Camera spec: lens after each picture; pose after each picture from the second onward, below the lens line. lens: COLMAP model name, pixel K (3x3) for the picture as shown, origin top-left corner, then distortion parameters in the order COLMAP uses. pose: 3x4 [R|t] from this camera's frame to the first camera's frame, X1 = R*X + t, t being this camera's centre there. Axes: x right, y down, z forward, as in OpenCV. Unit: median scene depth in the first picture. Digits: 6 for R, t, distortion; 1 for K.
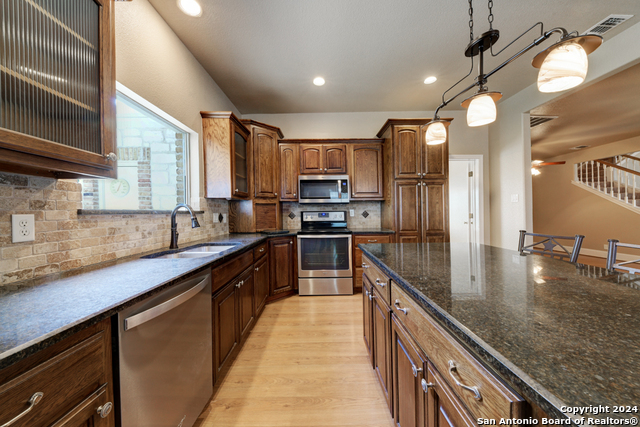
lens RADIAL K [[220.9, 0, 322.8], [0, 220.9, 215.0], [0, 0, 1]] dist [0.000648, 0.000028]
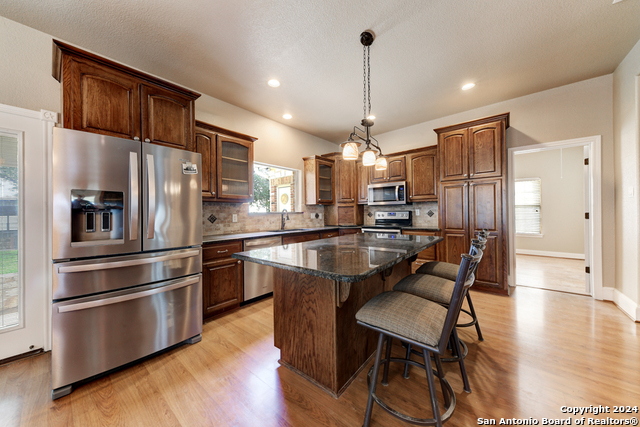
lens RADIAL K [[220.9, 0, 318.5], [0, 220.9, 212.8], [0, 0, 1]] dist [0.000648, 0.000028]
pose [[0.758598, -0.001504, -0.651557, 0.581399], [-0.000053, 0.999997, -0.002370, -0.005005], [0.651559, 0.001833, 0.758596, -0.240824]]
